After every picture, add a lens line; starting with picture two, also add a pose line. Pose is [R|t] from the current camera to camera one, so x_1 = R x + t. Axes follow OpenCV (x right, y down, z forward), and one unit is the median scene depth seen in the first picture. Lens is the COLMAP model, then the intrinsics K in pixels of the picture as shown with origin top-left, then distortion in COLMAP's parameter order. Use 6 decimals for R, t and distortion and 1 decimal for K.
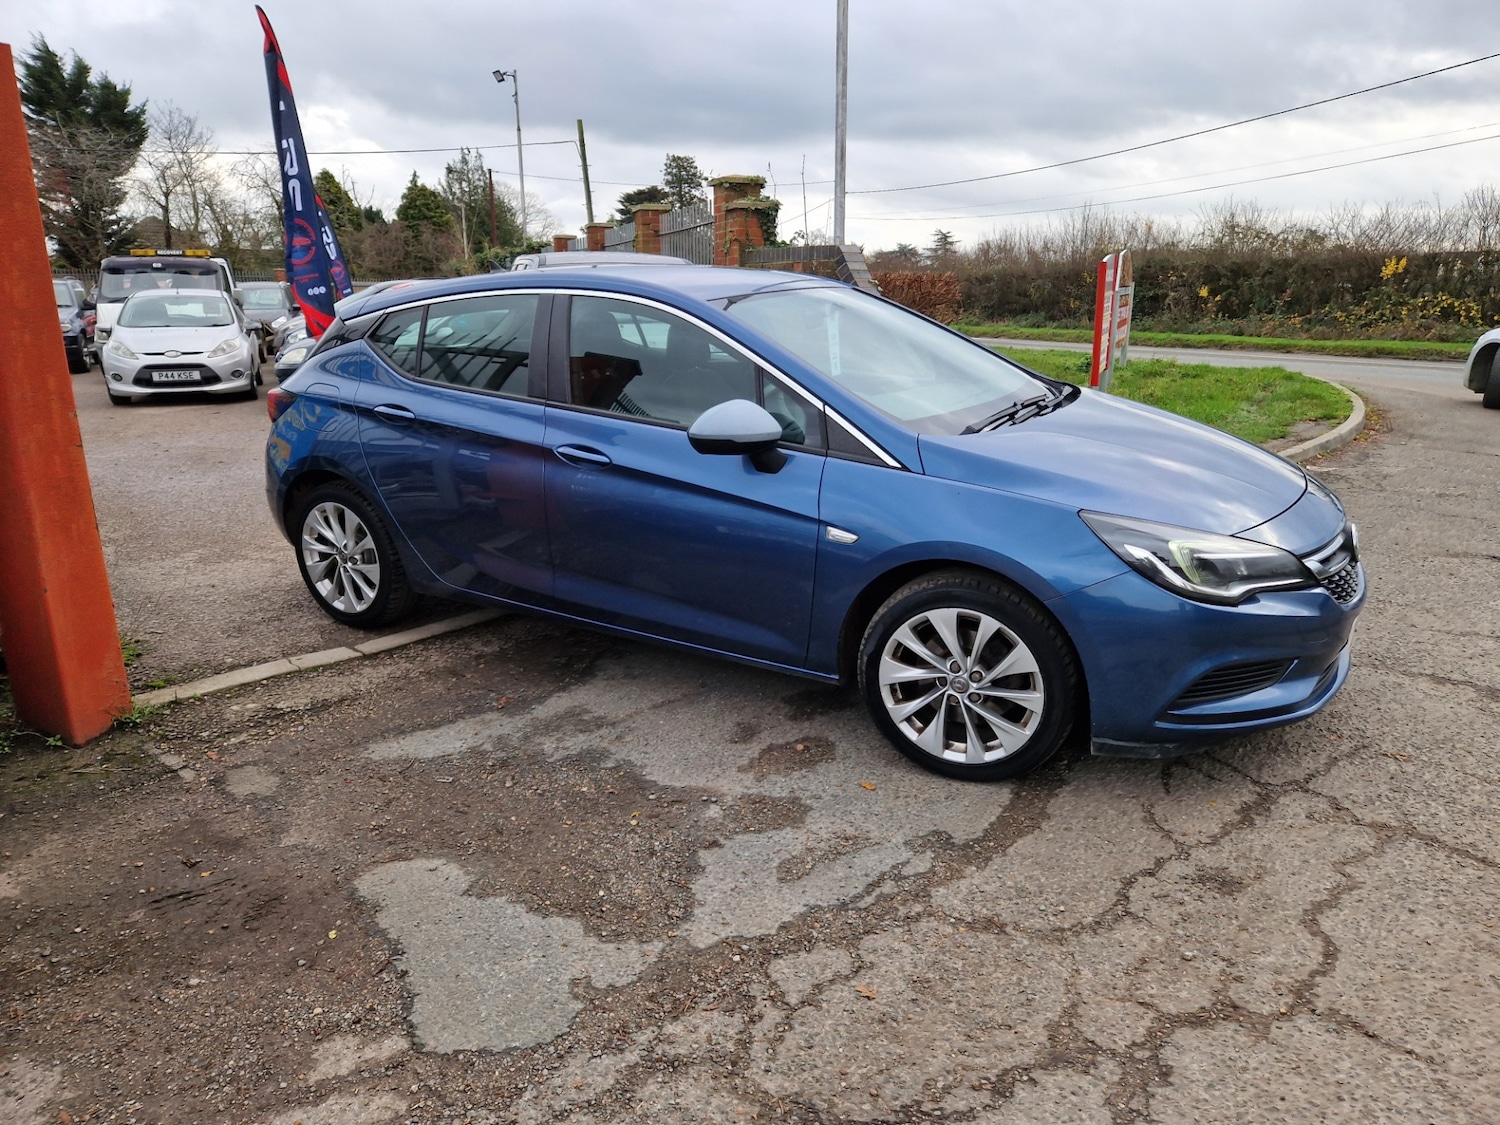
lens RADIAL K [[996.8, 0, 748.1], [0, 996.8, 579.9], [0, 0, 1]] dist [0.082420, -0.068945]
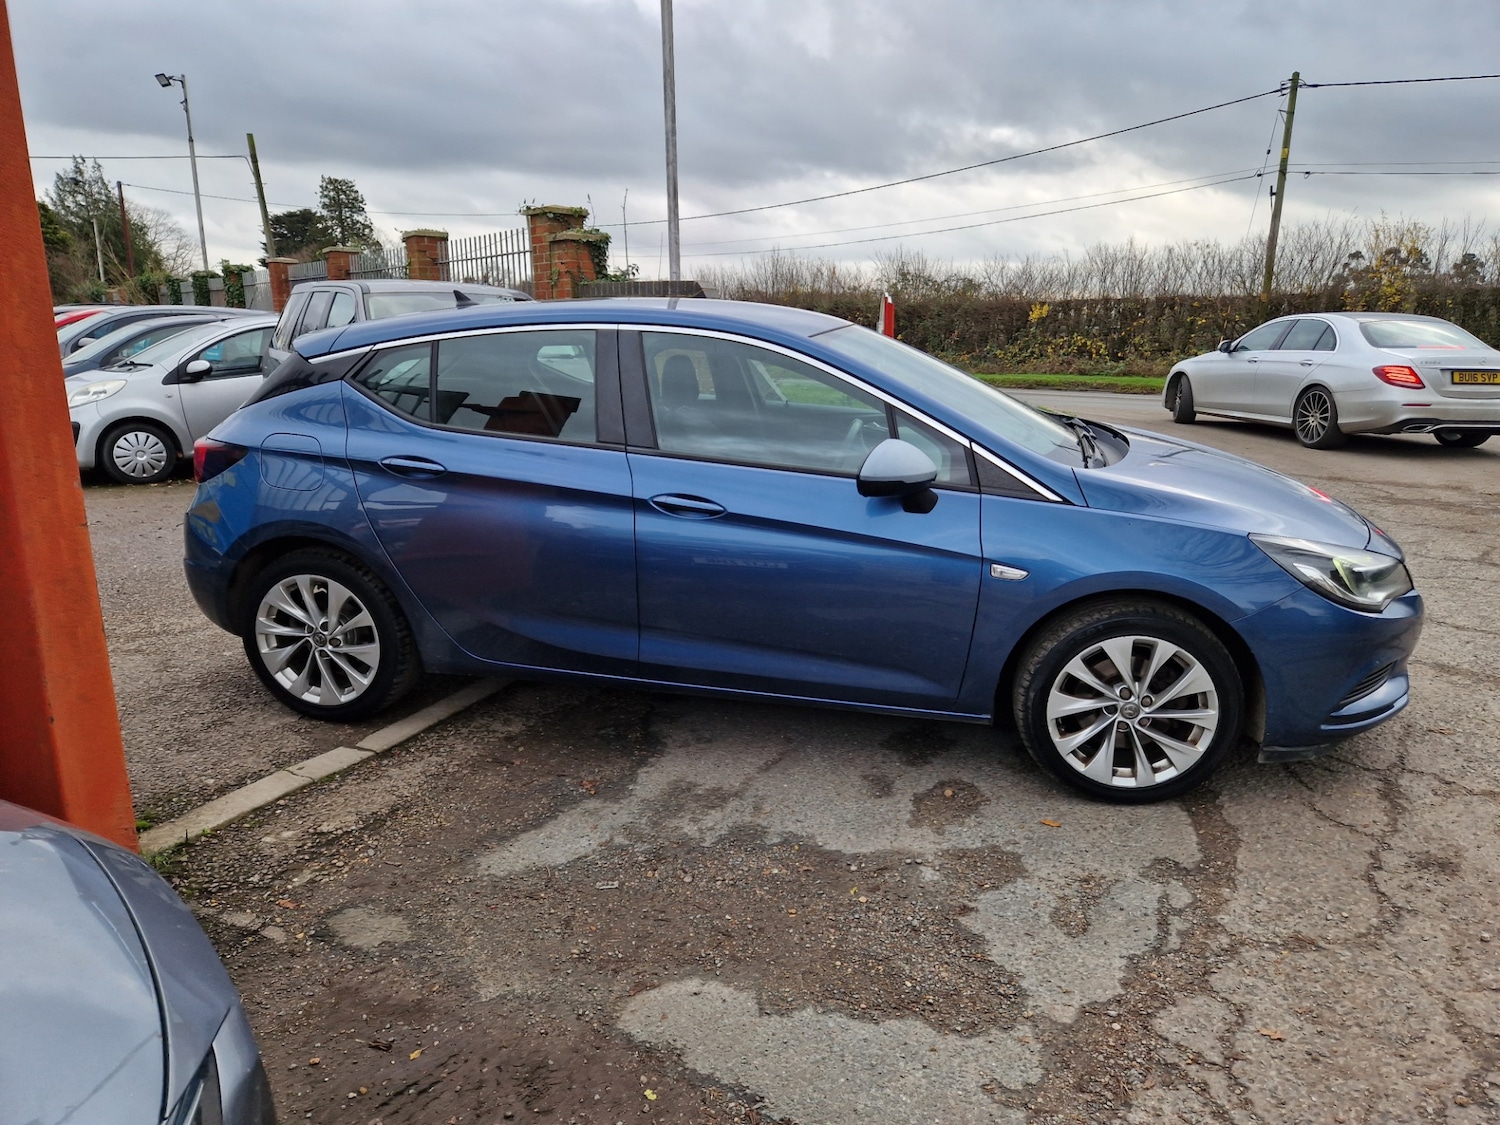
lens RADIAL K [[996.8, 0, 764.6], [0, 996.8, 572.0], [0, 0, 1]] dist [0.082420, -0.068945]
pose [[0.947989, -0.068039, 0.310946, -0.396586], [0.080069, 0.996448, -0.026073, -0.034258], [-0.308068, 0.049614, 0.950070, 0.116855]]
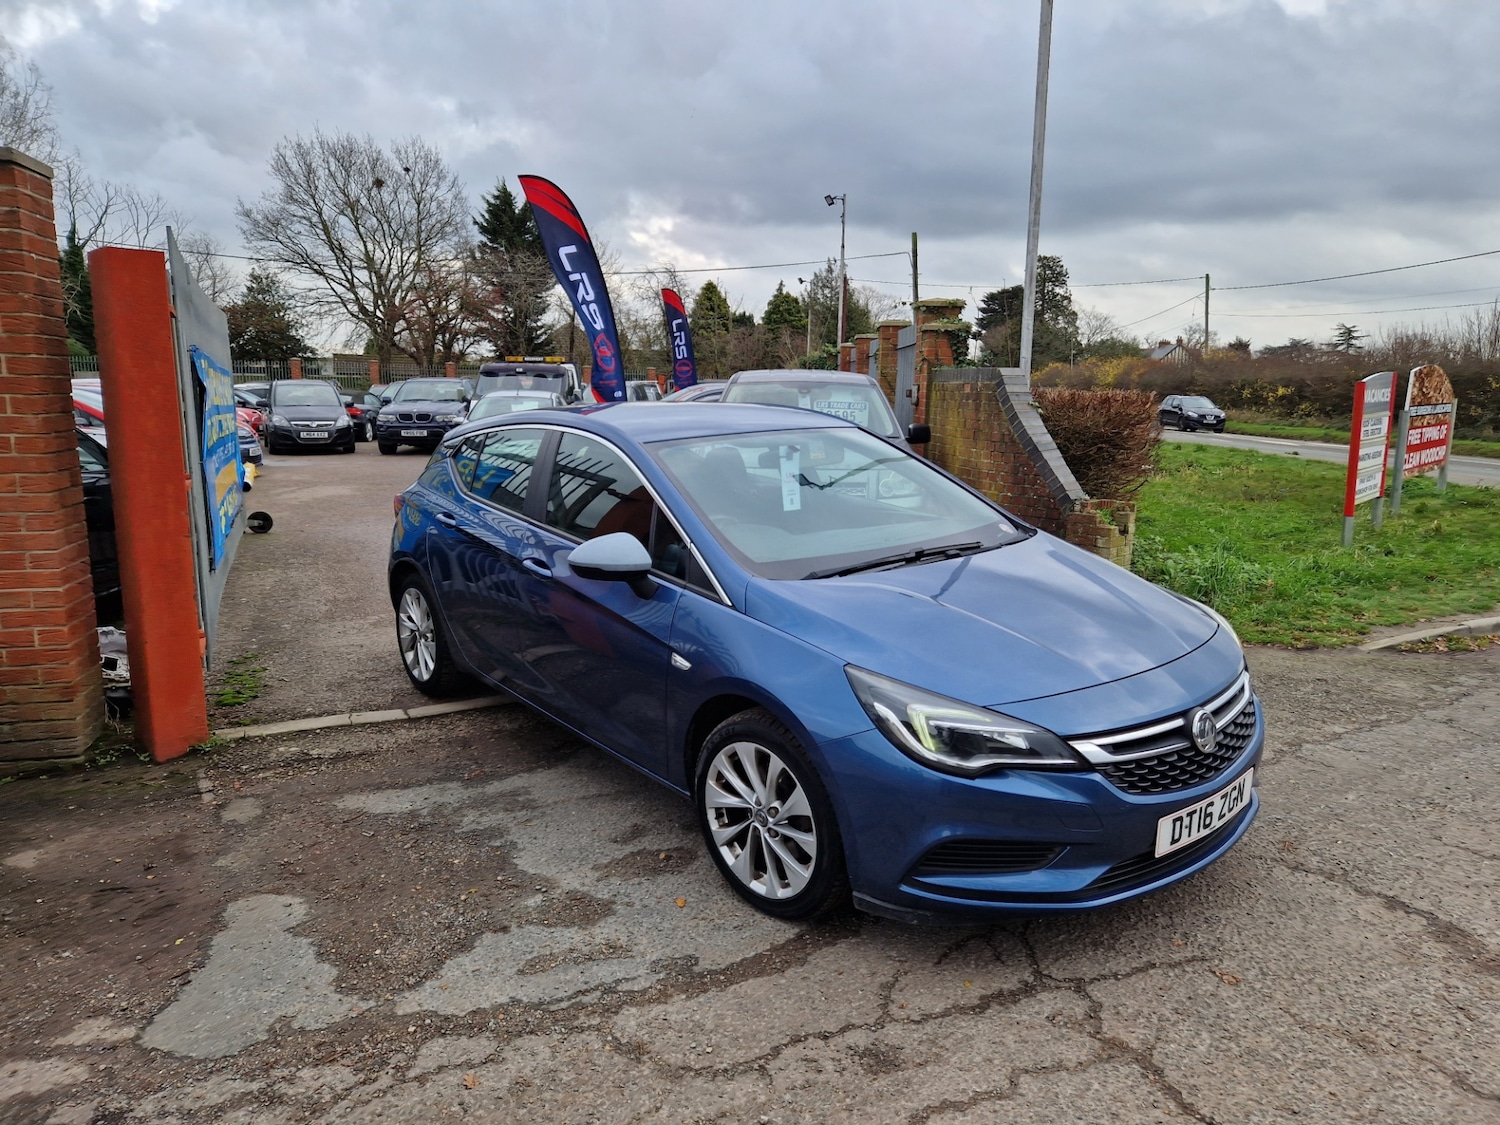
lens RADIAL K [[996.8, 0, 760.4], [0, 996.8, 563.1], [0, 0, 1]] dist [0.082420, -0.068945]
pose [[0.943262, 0.074348, -0.323620, 0.464819], [-0.107163, 0.990621, -0.084767, -0.061448], [0.314283, 0.114637, 0.942382, -0.013702]]
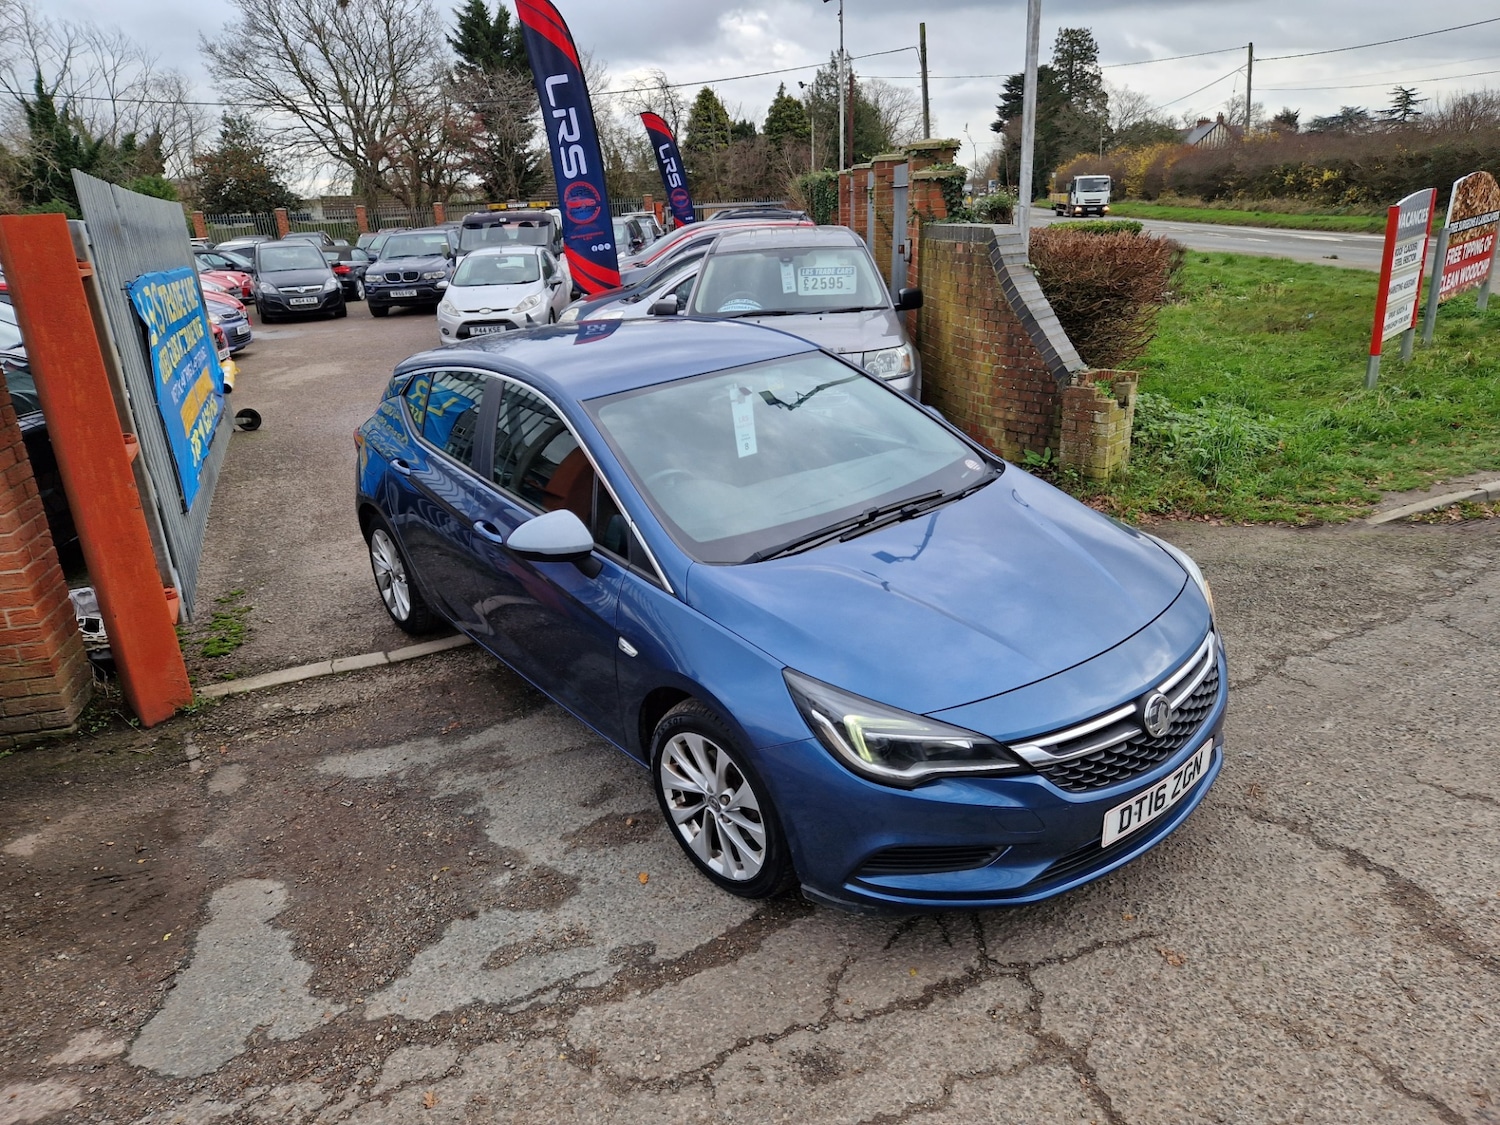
lens RADIAL K [[996.8, 0, 742.3], [0, 996.8, 567.1], [0, 0, 1]] dist [0.082420, -0.068945]
pose [[0.934095, 0.085022, -0.346754, 0.511445], [-0.055714, 0.994045, 0.093651, -0.212726], [0.352651, -0.068160, 0.933269, 0.041970]]
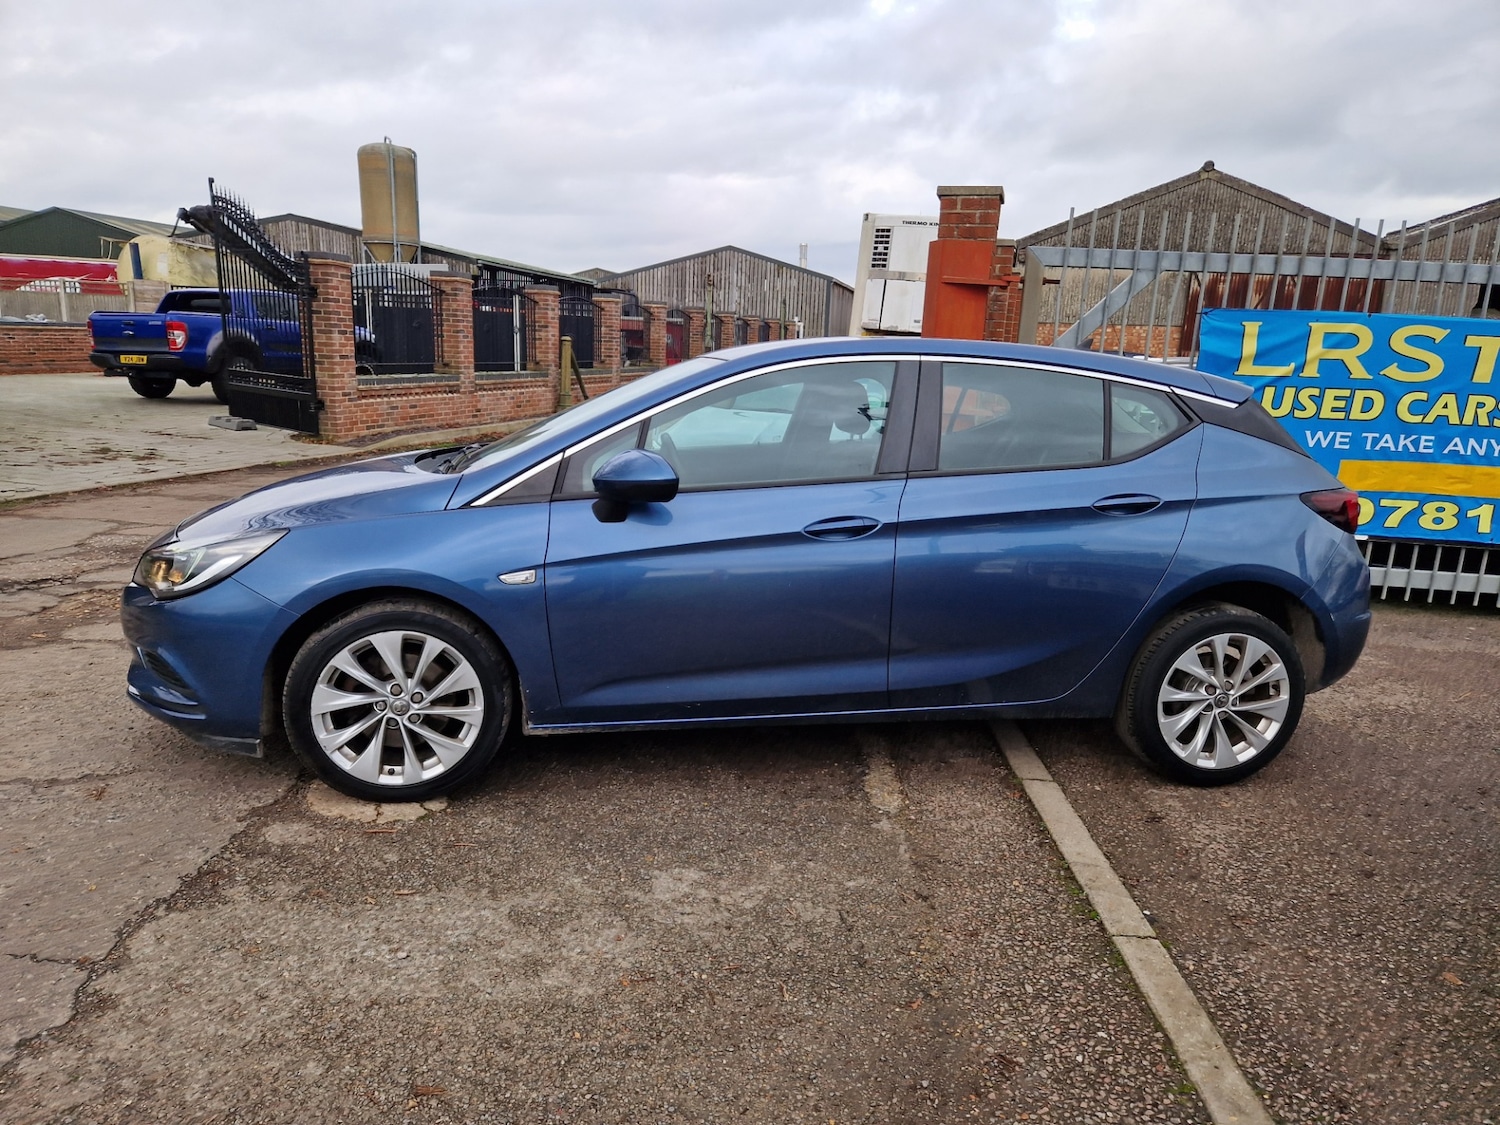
lens RADIAL K [[996.8, 0, 748.8], [0, 996.8, 572.1], [0, 0, 1]] dist [0.082420, -0.068945]
pose [[-0.764217, 0.119257, -0.633838, 0.769576], [-0.211832, 0.881825, 0.421321, -0.608829], [0.609179, 0.456248, -0.648644, 2.028861]]
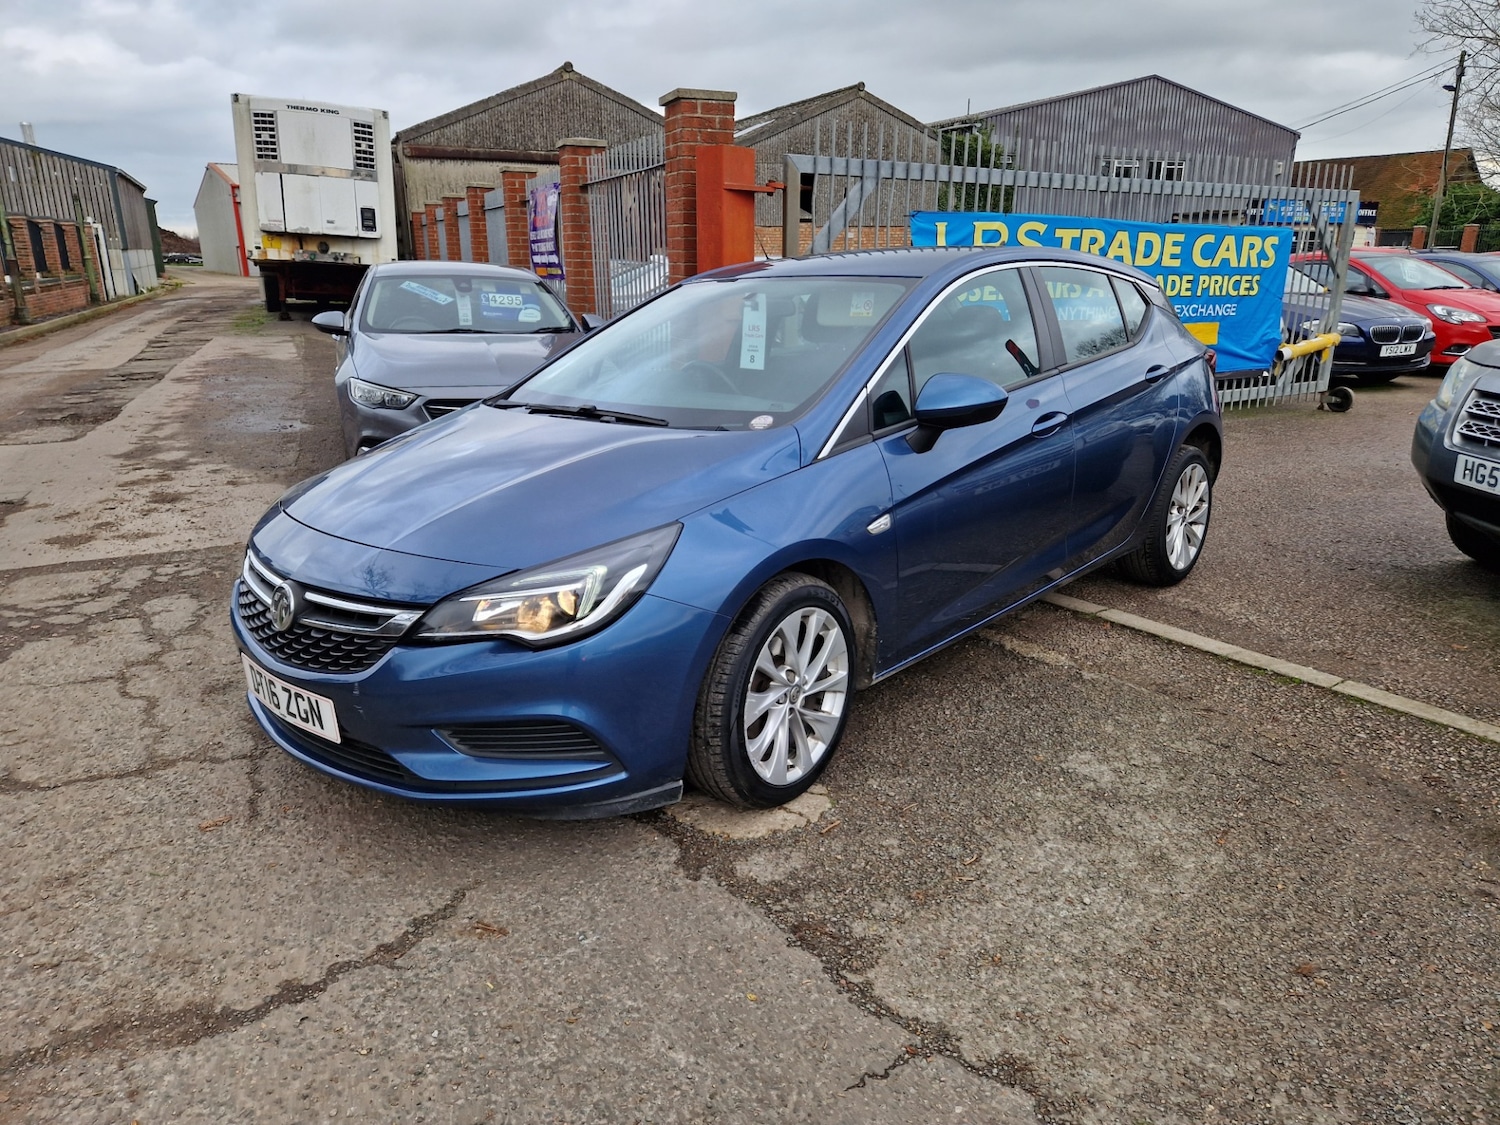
lens RADIAL K [[996.8, 0, 743.6], [0, 996.8, 559.2], [0, 0, 1]] dist [0.082420, -0.068945]
pose [[-0.211021, 0.289924, -0.933496, 1.176042], [-0.264680, 0.902376, 0.340091, -0.414102], [0.940965, 0.318844, -0.113683, 1.324477]]
